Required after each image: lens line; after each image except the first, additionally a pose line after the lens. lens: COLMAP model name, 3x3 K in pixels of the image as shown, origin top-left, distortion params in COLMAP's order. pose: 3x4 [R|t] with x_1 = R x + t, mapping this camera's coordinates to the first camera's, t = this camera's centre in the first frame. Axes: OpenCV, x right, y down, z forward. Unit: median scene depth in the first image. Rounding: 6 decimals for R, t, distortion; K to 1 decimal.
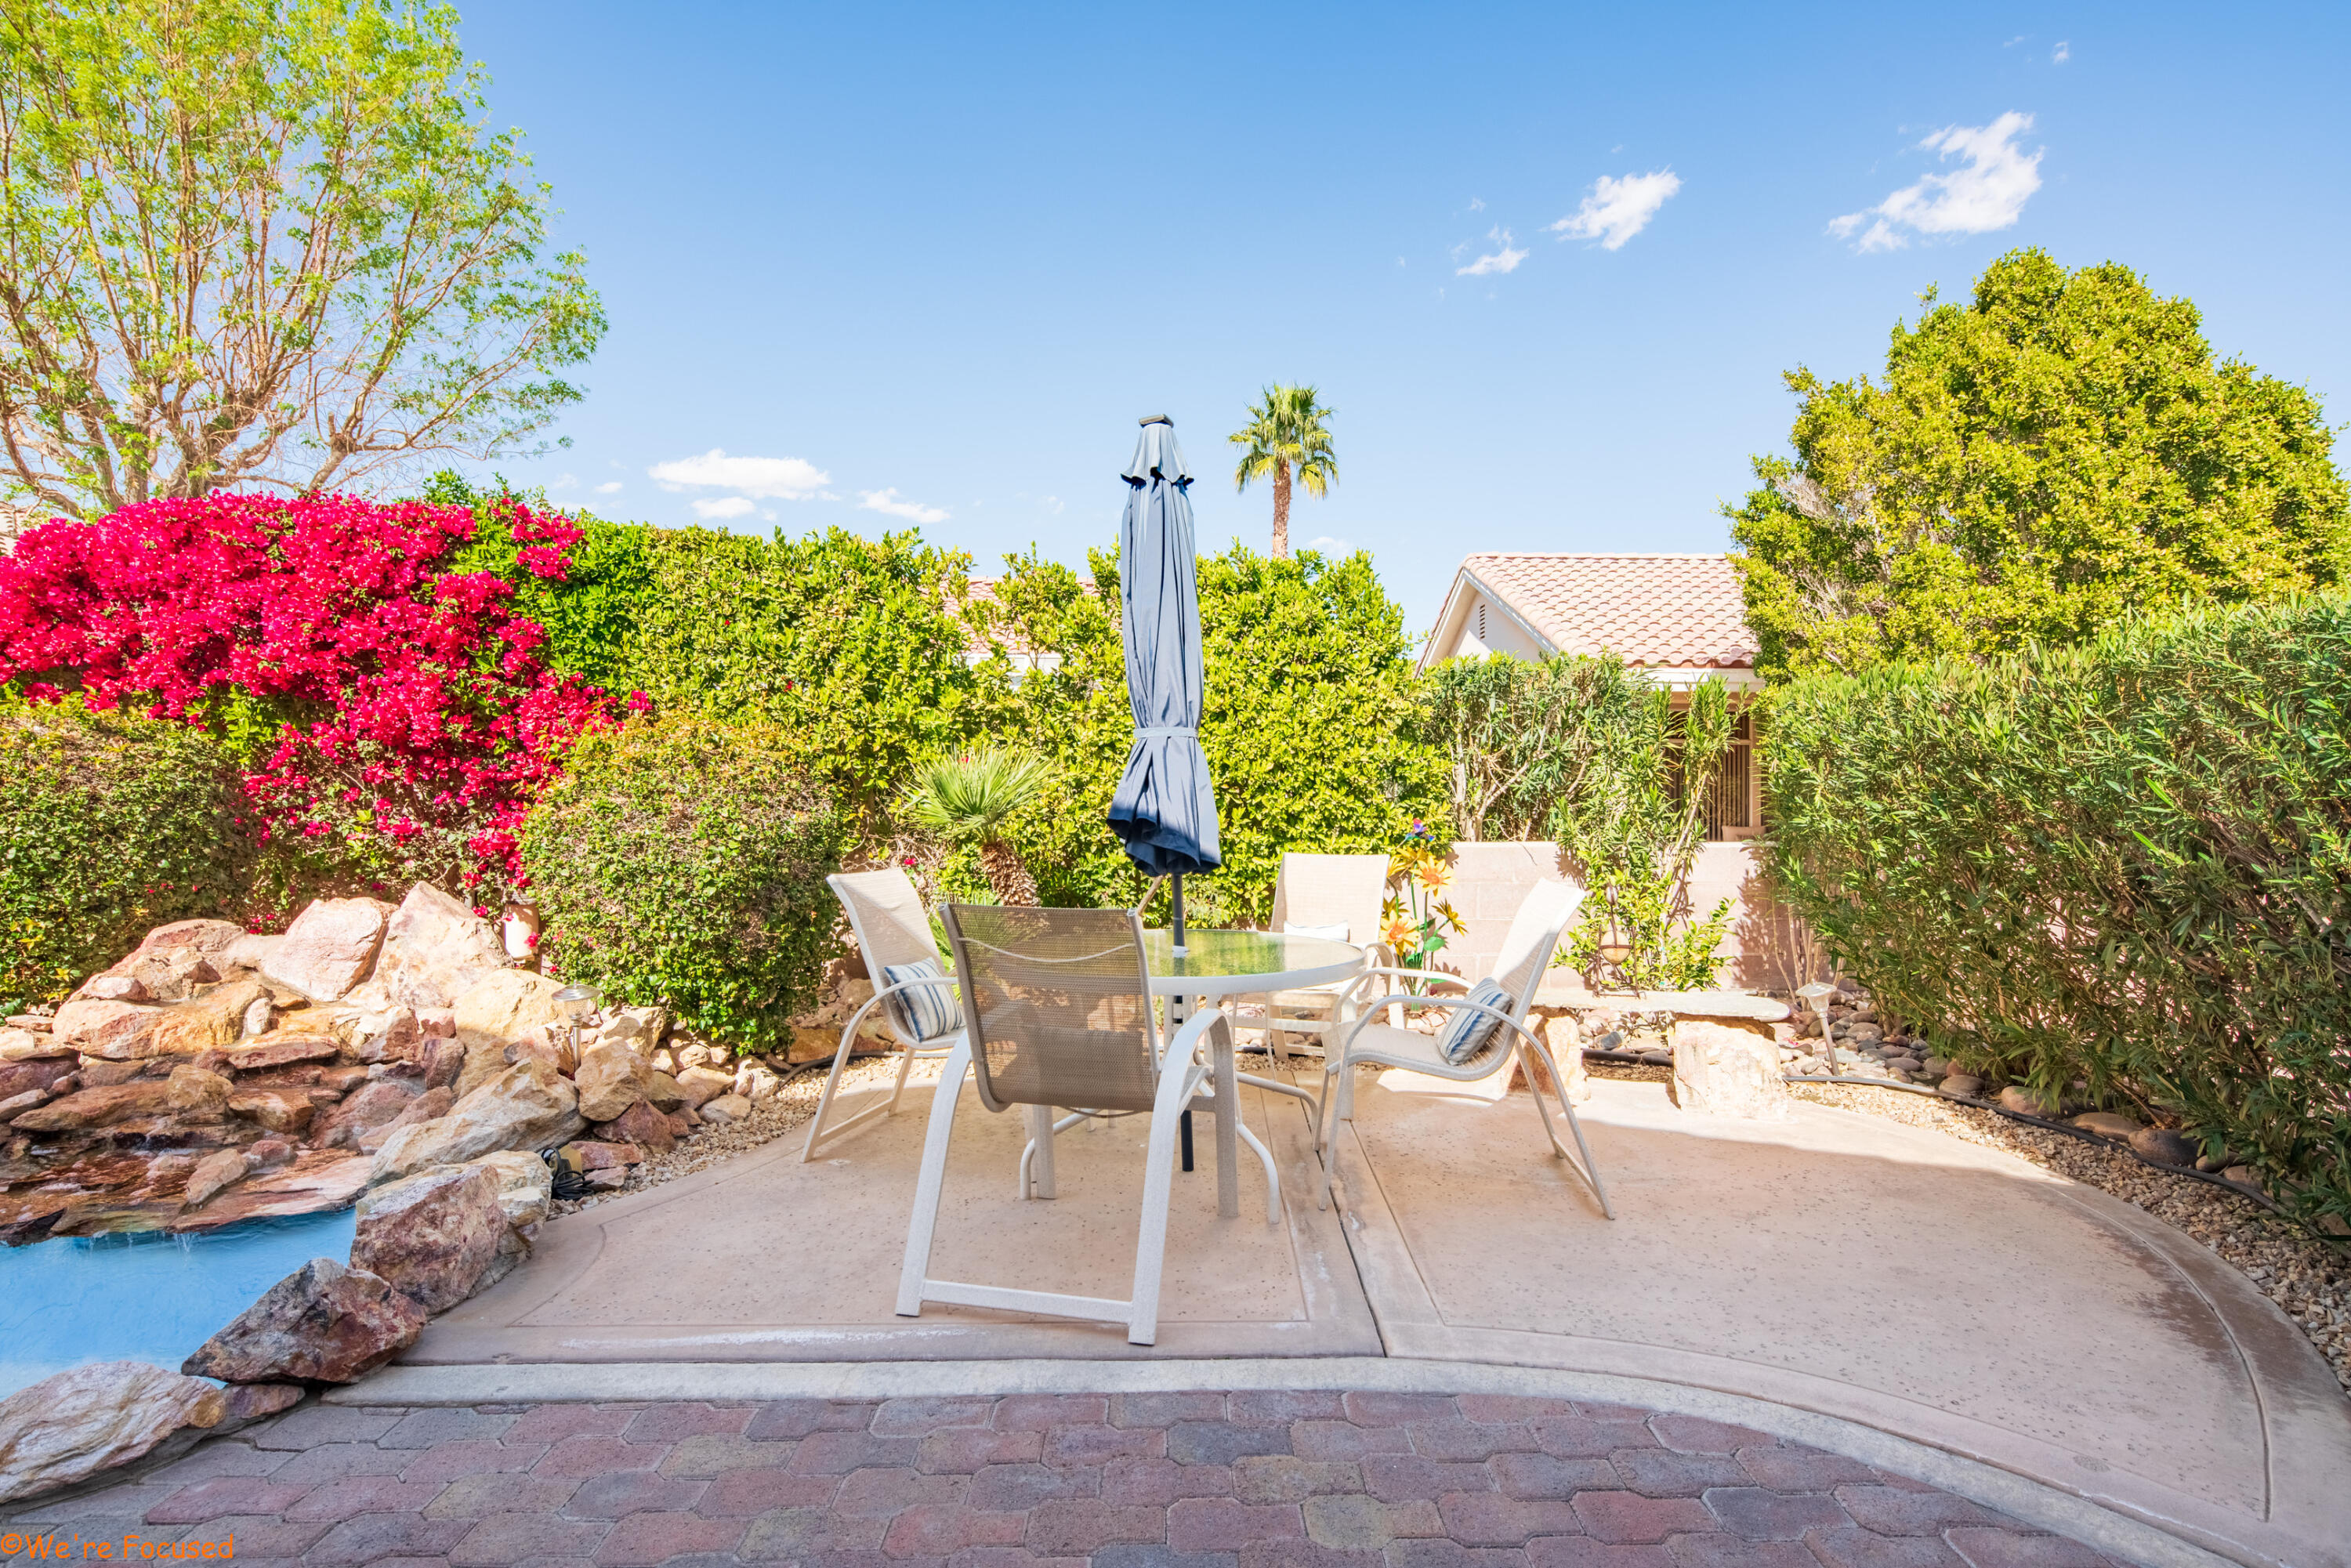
lens RADIAL K [[1137.2, 0, 1209.2], [0, 1137.2, 787.2], [0, 0, 1]] dist [0.005902, -0.004598]
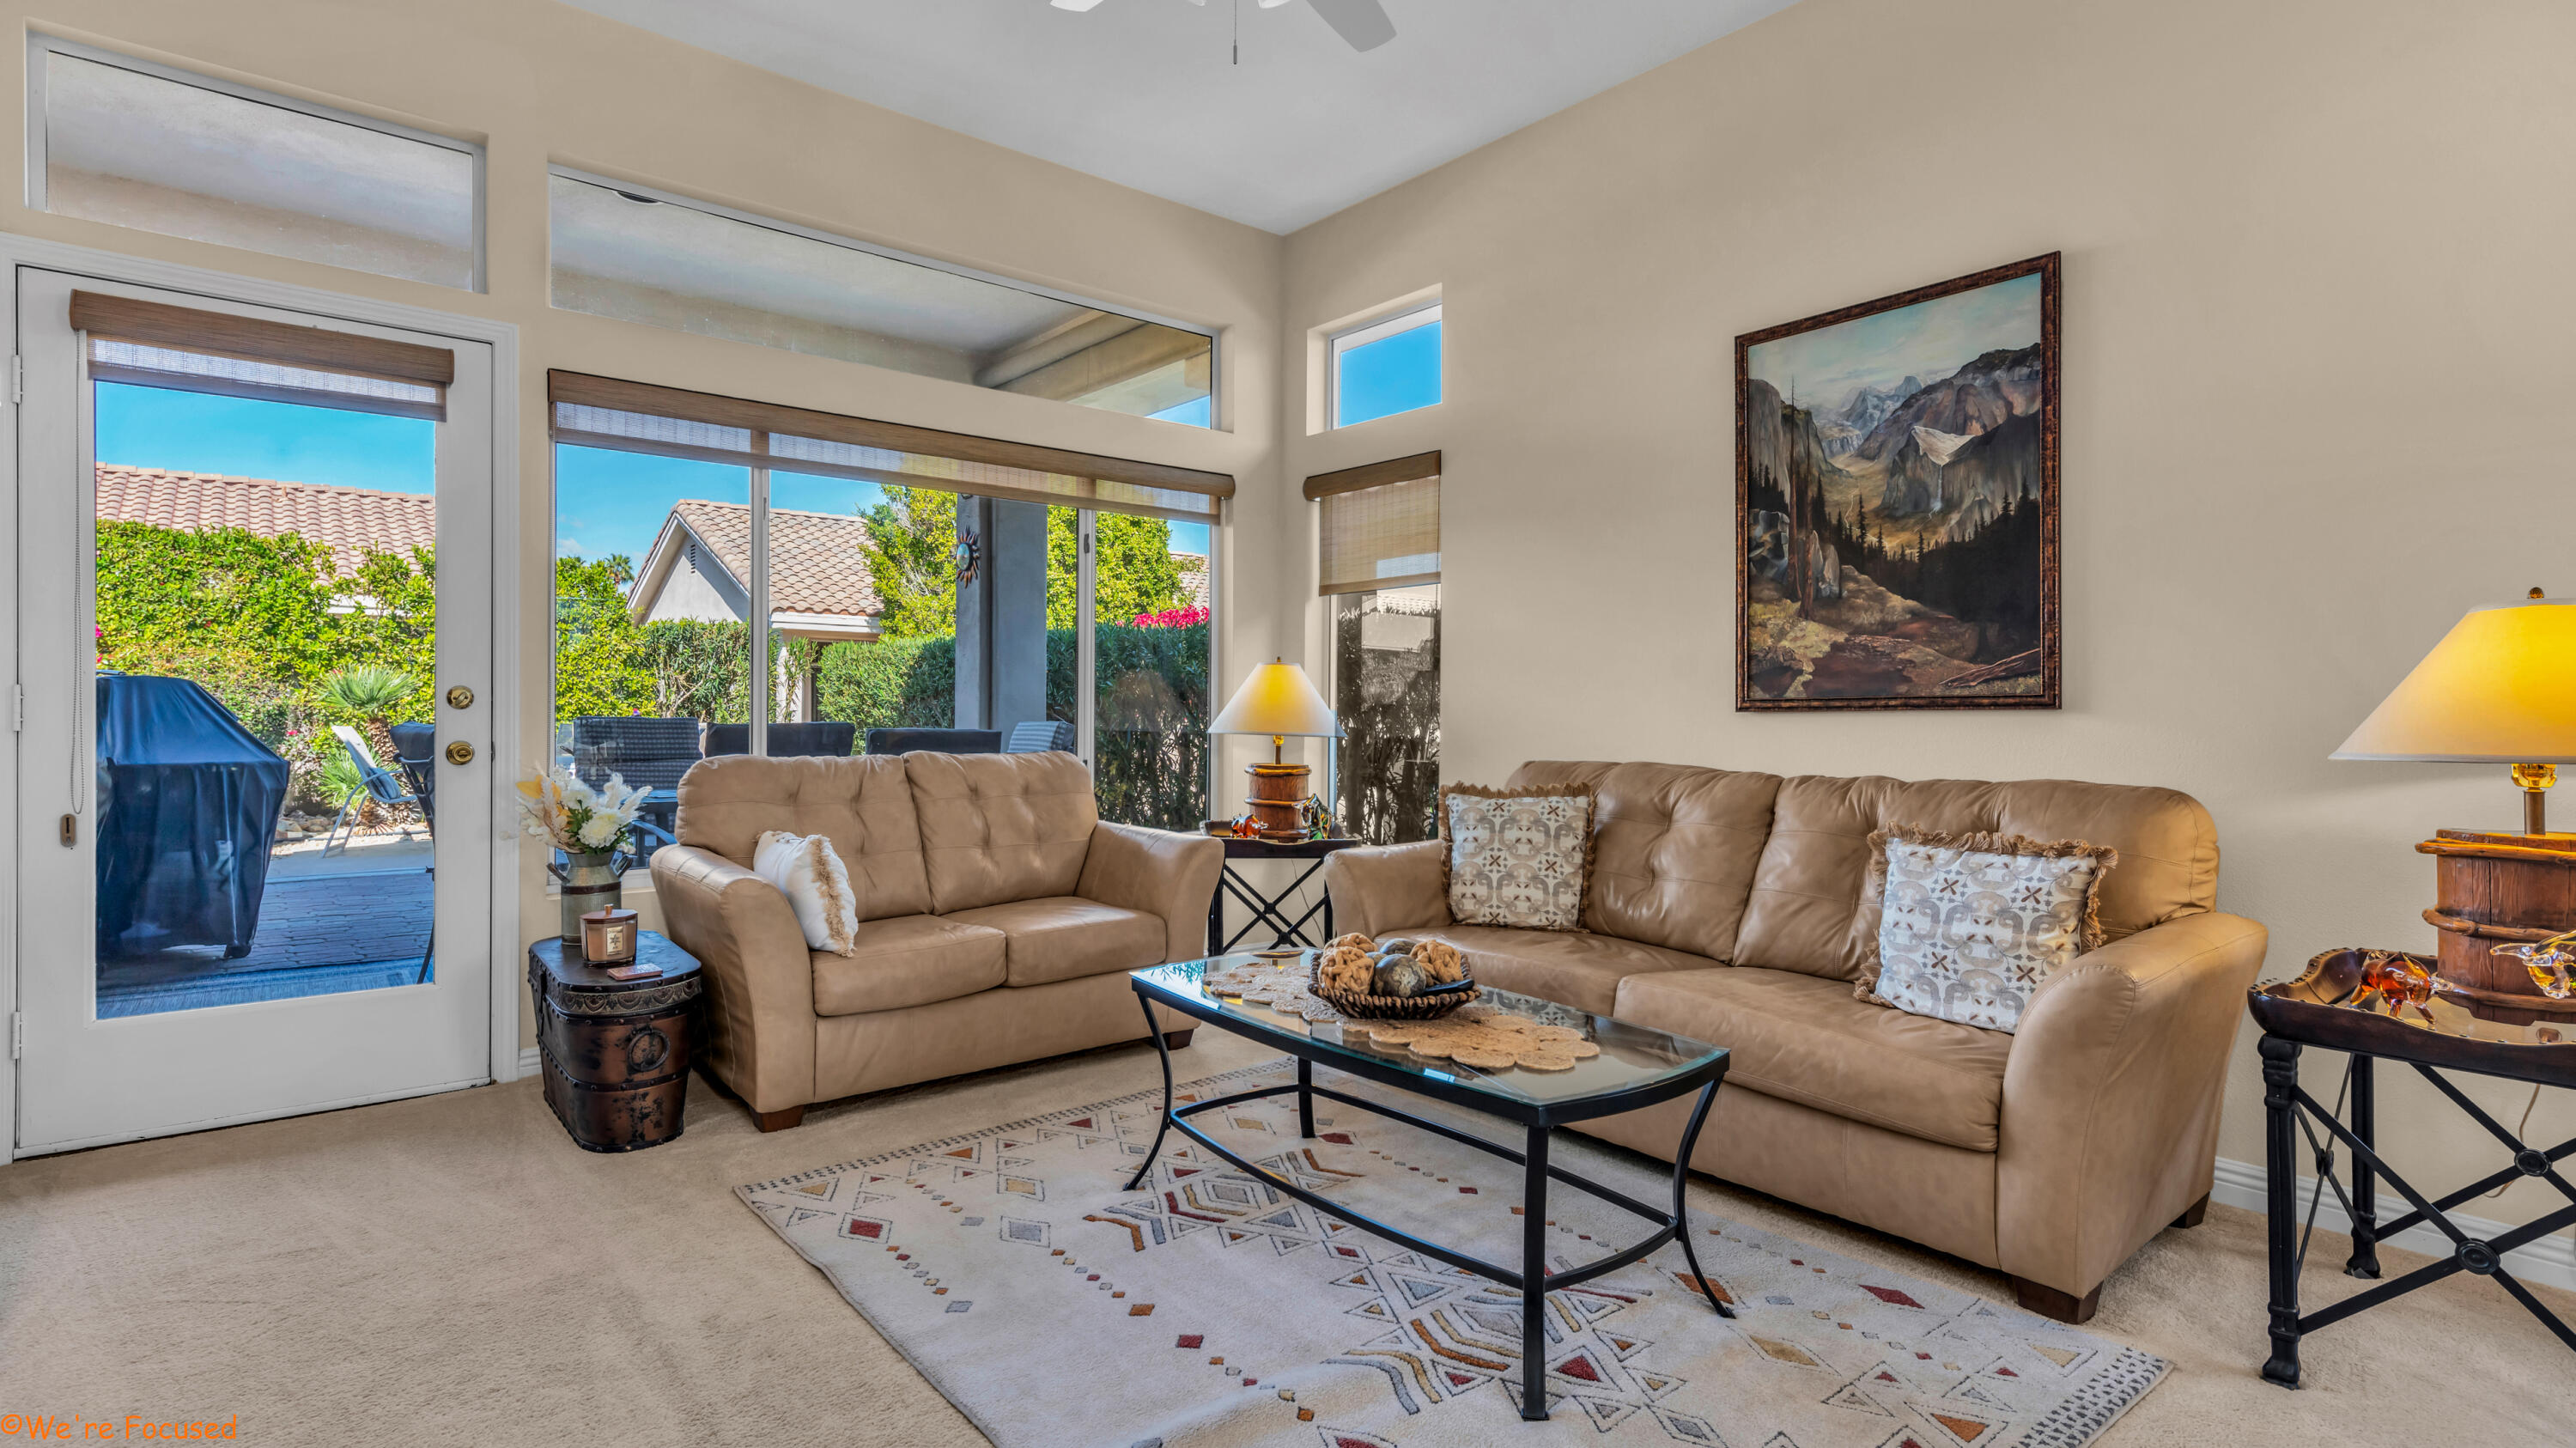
lens RADIAL K [[1255.8, 0, 1278.2], [0, 1255.8, 717.1], [0, 0, 1]] dist [0.012985, -0.002750]
pose [[0.790941, 0.001096, 0.611891, -0.257074], [-0.005403, 0.999972, 0.005194, 0.025419], [-0.611868, -0.007414, 0.790925, -1.327166]]
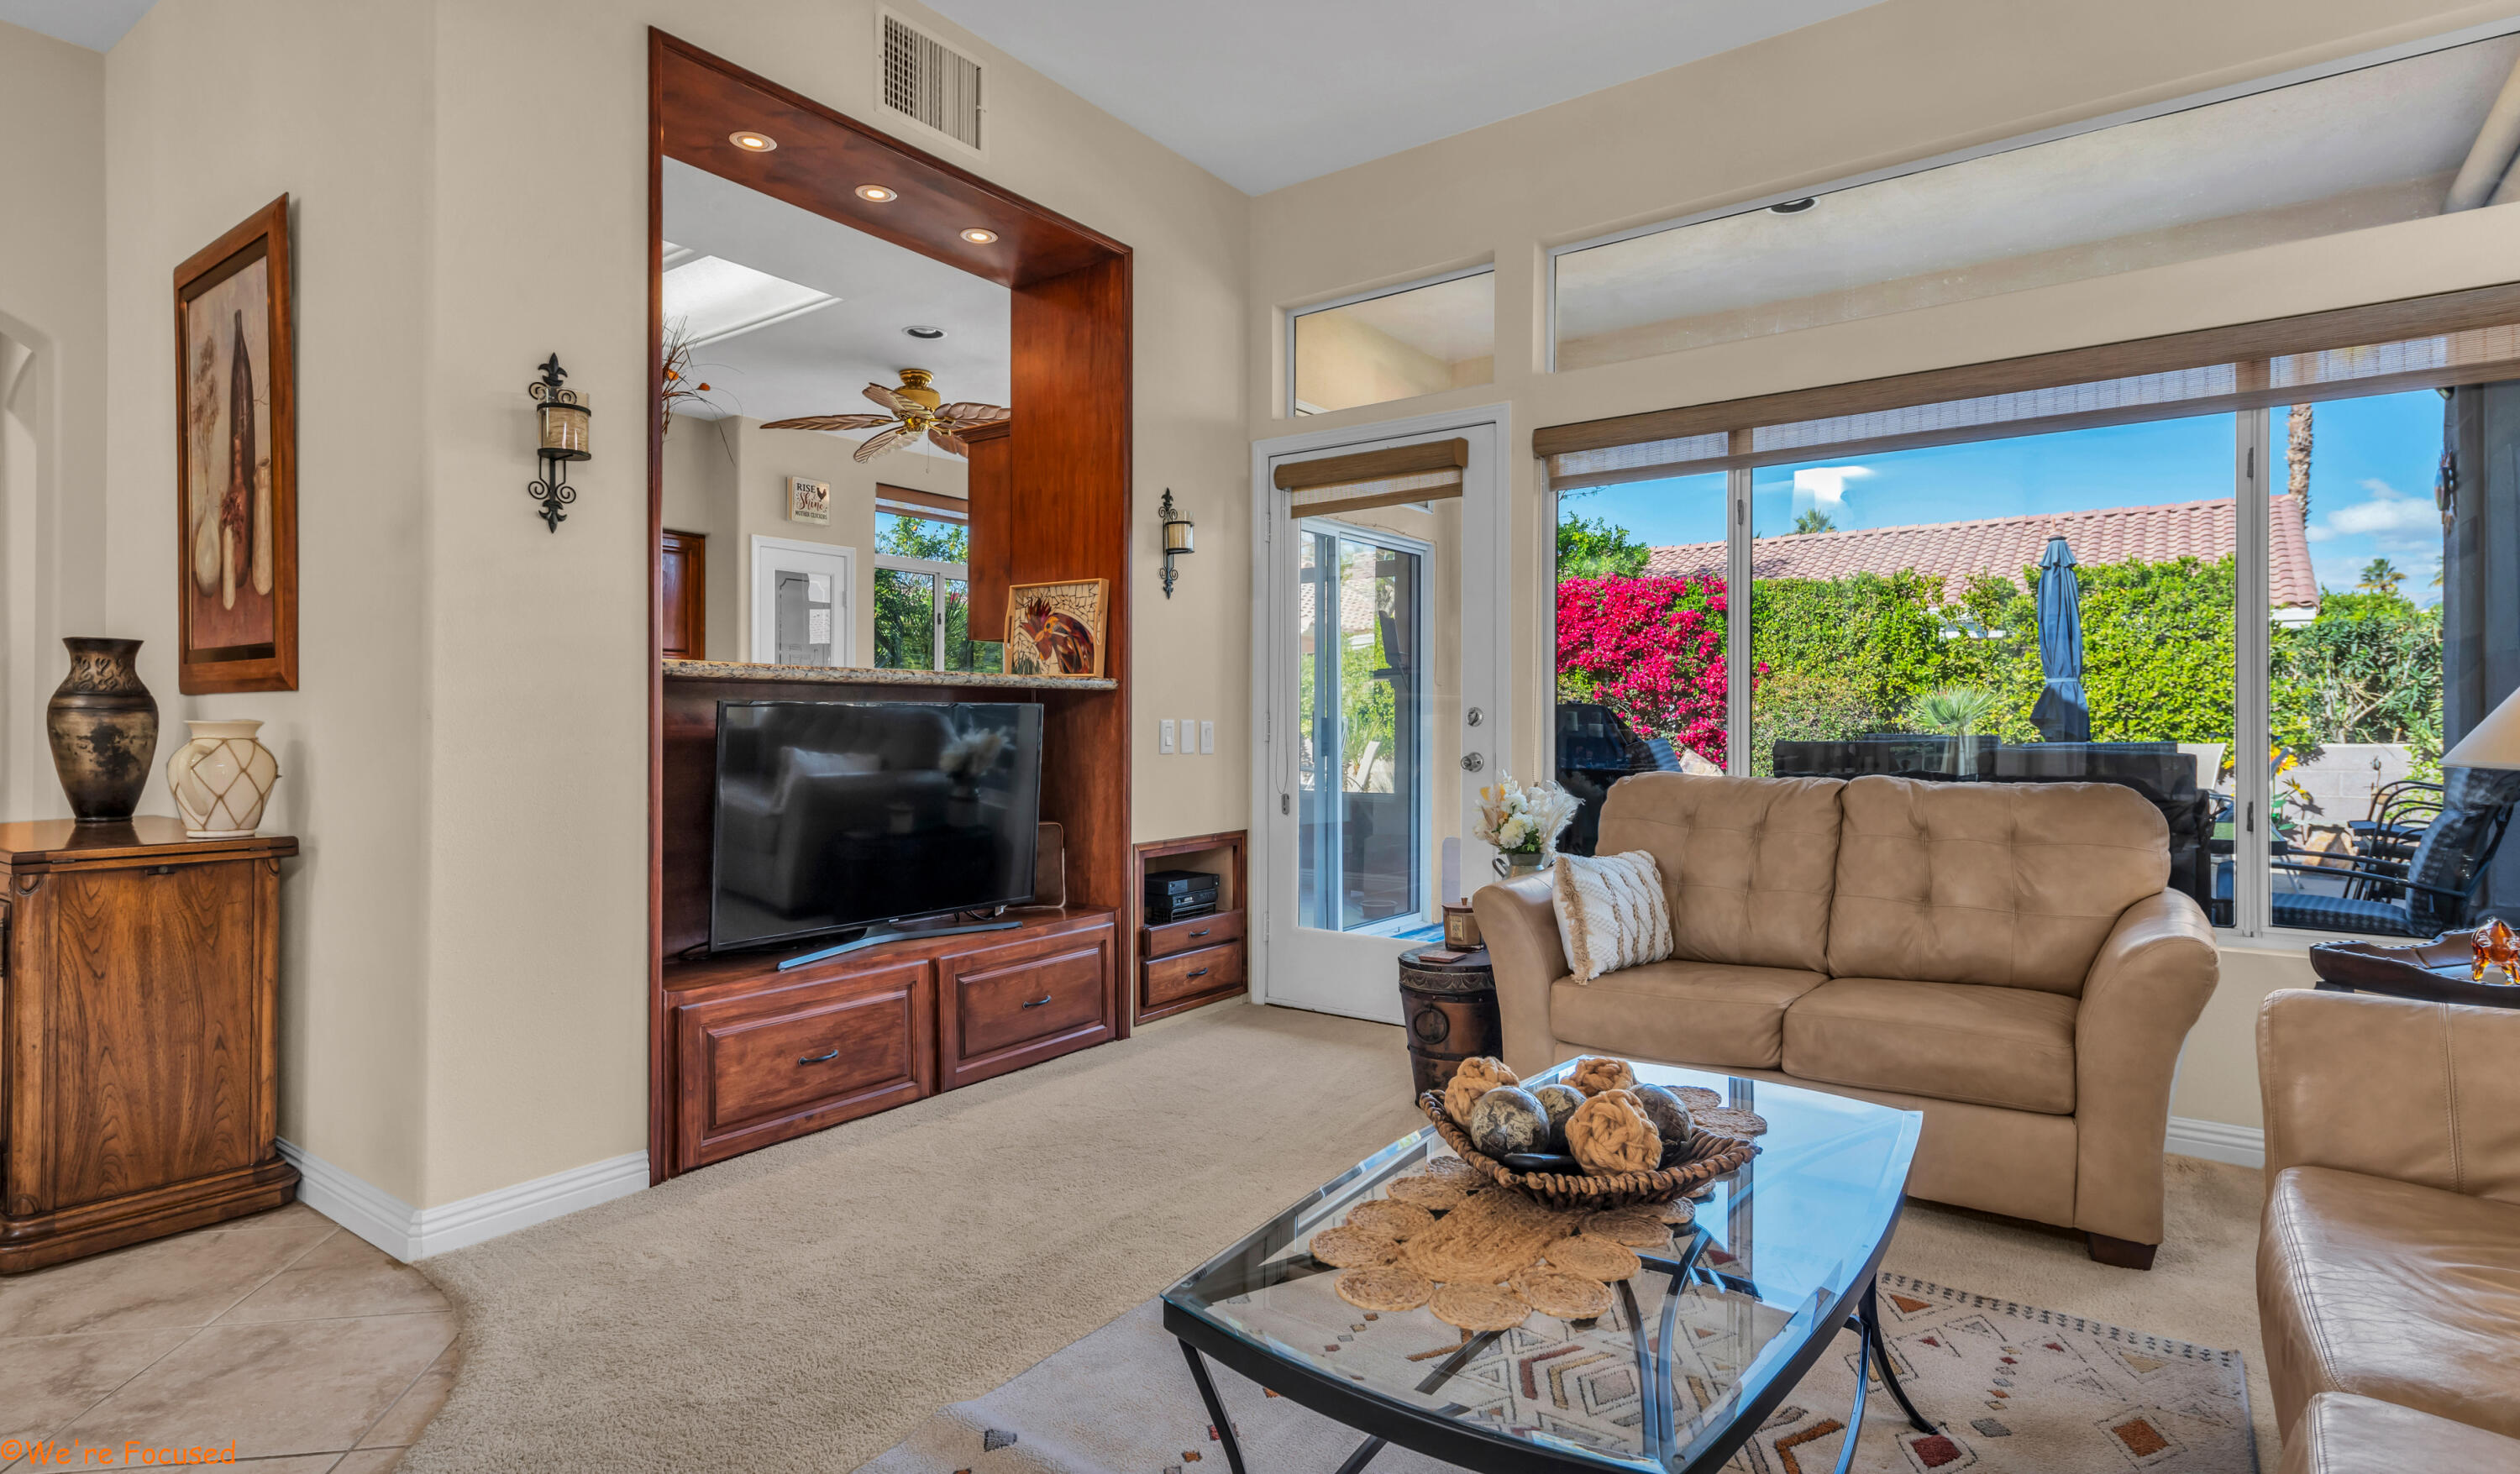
lens RADIAL K [[1263.2, 0, 1234.1], [0, 1263.2, 729.0], [0, 0, 1]] dist [0.007663, -0.000054]
pose [[0.785053, -0.000835, -0.619428, 0.148341], [0.002518, 0.999995, 0.001842, 0.025860], [0.619423, -0.003006, 0.785051, -1.279876]]
